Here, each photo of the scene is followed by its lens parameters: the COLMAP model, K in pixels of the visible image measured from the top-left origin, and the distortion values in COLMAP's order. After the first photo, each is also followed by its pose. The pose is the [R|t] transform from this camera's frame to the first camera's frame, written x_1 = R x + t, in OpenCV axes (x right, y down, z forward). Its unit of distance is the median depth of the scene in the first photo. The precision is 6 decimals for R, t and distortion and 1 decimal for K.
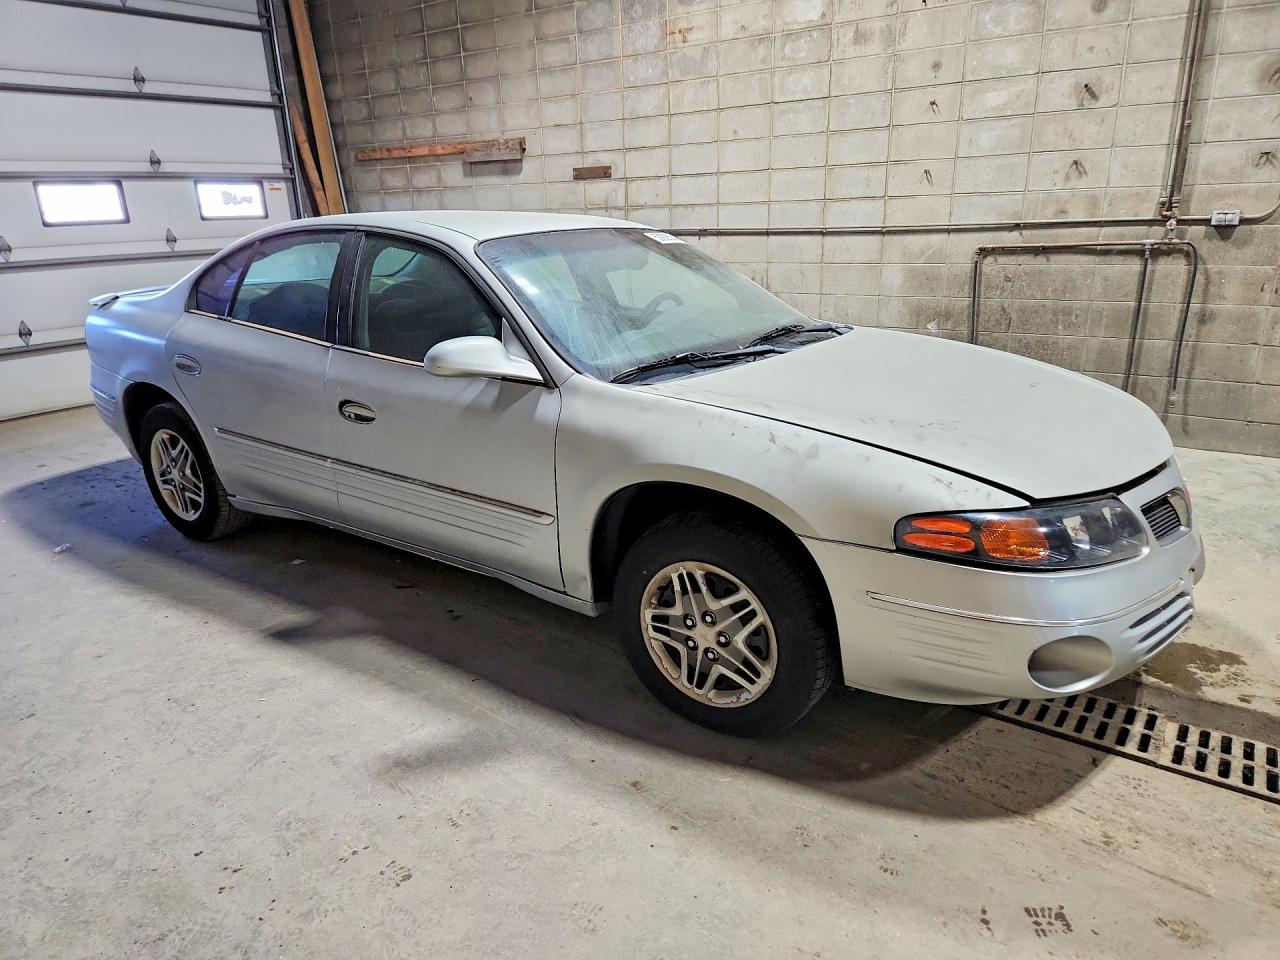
lens RADIAL K [[846.1, 0, 629.6], [0, 846.1, 481.6], [0, 0, 1]] dist [0.038635, -0.035479]
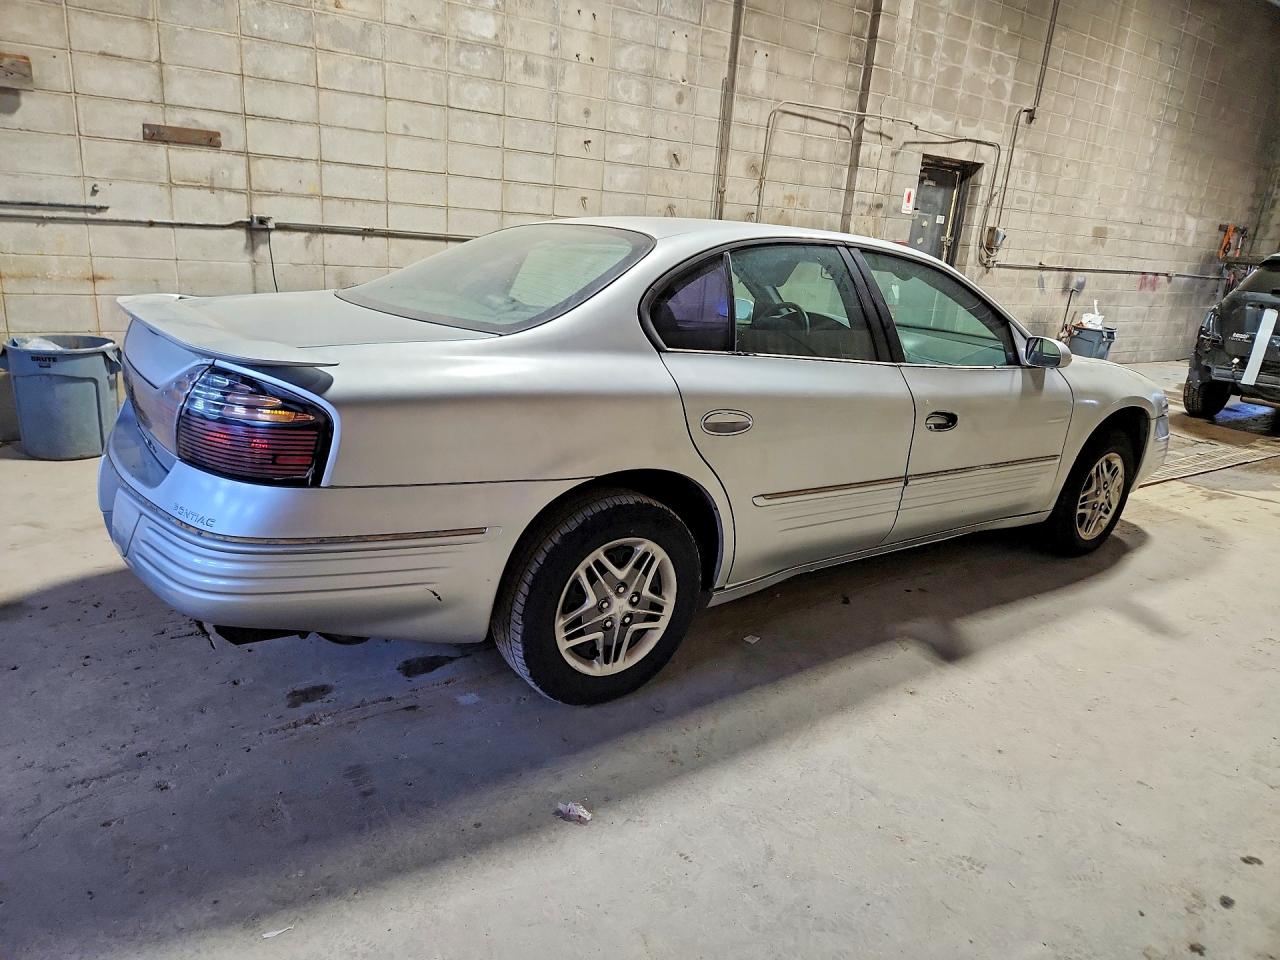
lens RADIAL K [[846.1, 0, 634.5], [0, 846.1, 476.2], [0, 0, 1]] dist [0.038635, -0.035479]
pose [[0.325790, -0.211235, 0.921543, -0.768338], [0.213263, 0.966019, 0.146036, -0.134559], [-0.921075, 0.148954, 0.359768, 0.524304]]
